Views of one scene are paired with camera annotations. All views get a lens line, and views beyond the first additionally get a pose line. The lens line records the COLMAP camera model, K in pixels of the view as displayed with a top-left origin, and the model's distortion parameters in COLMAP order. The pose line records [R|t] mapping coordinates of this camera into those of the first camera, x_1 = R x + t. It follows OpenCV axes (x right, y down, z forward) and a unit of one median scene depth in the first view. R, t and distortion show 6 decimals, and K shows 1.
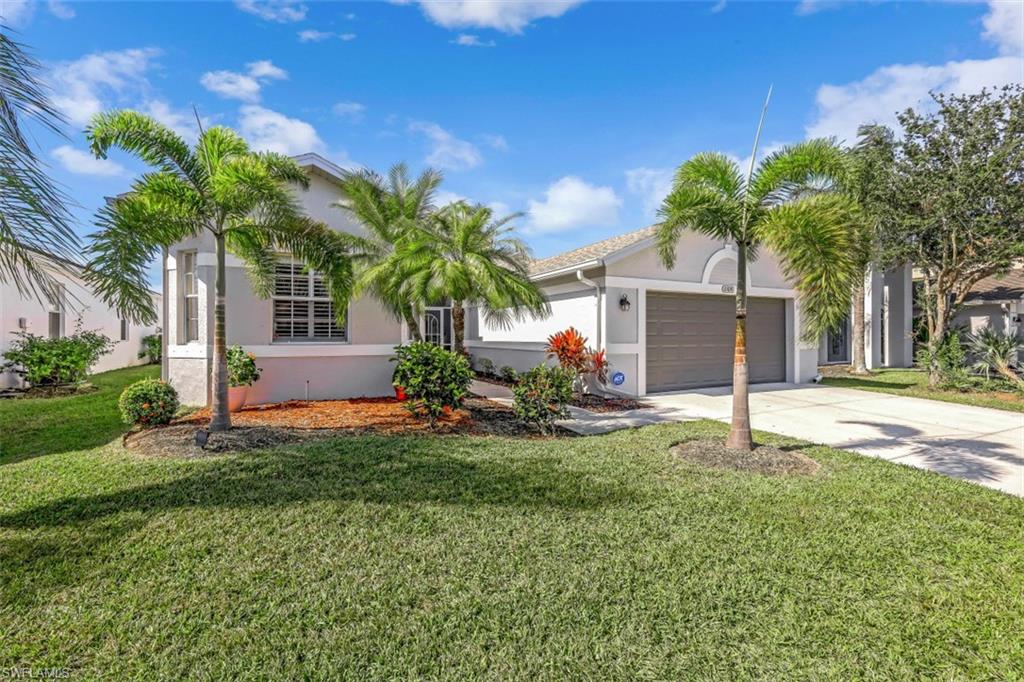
lens RADIAL K [[435.6, 0, 504.7], [0, 435.6, 340.8], [0, 0, 1]] dist [0.002098, 0.000016]
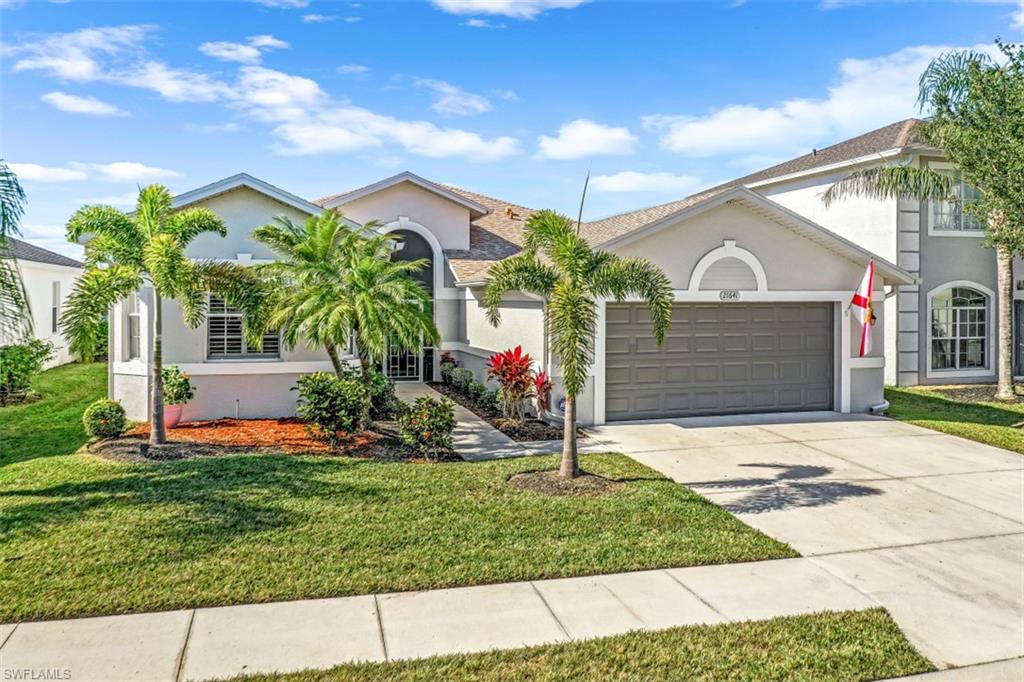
lens RADIAL K [[814.0, 0, 511.7], [0, 814.0, 310.5], [0, 0, 1]] dist [-0.002074, -0.000245]
pose [[0.984465, 0.007907, -0.175401, 0.510765], [-0.006176, 0.999927, 0.010414, -0.140624], [0.175471, -0.009169, 0.984442, -0.755805]]
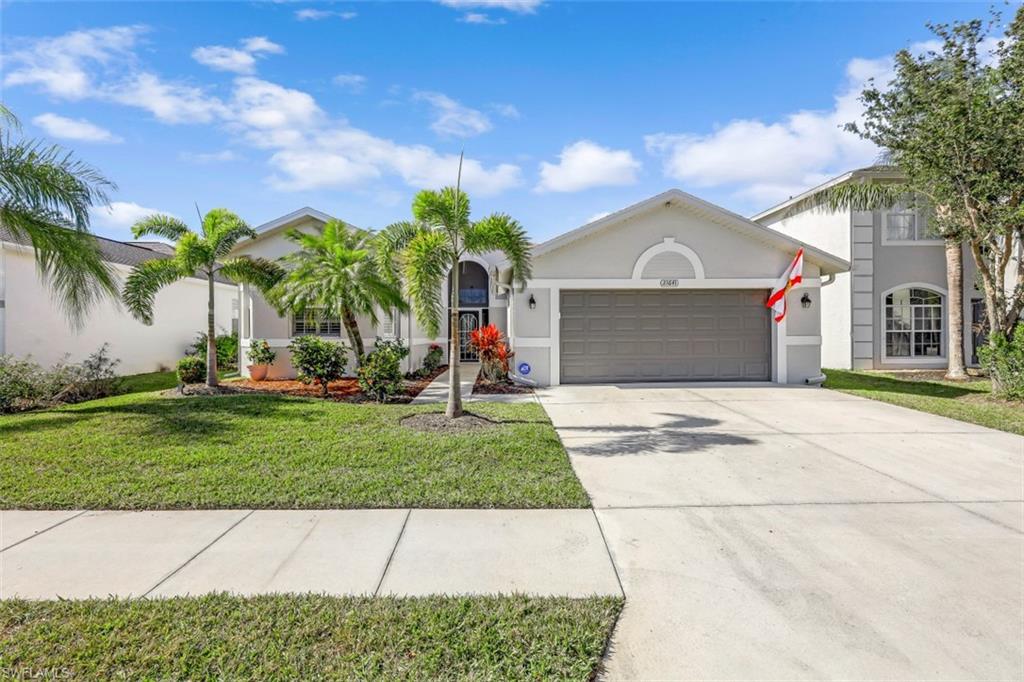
lens RADIAL K [[460.1, 0, 512.4], [0, 460.1, 338.2], [0, 0, 1]] dist [0.000501, -0.000402]
pose [[0.906543, -0.000182, -0.422113, 0.847881], [-0.000496, 0.999999, -0.001498, 0.009756], [0.422112, 0.001568, 0.906542, -0.115804]]
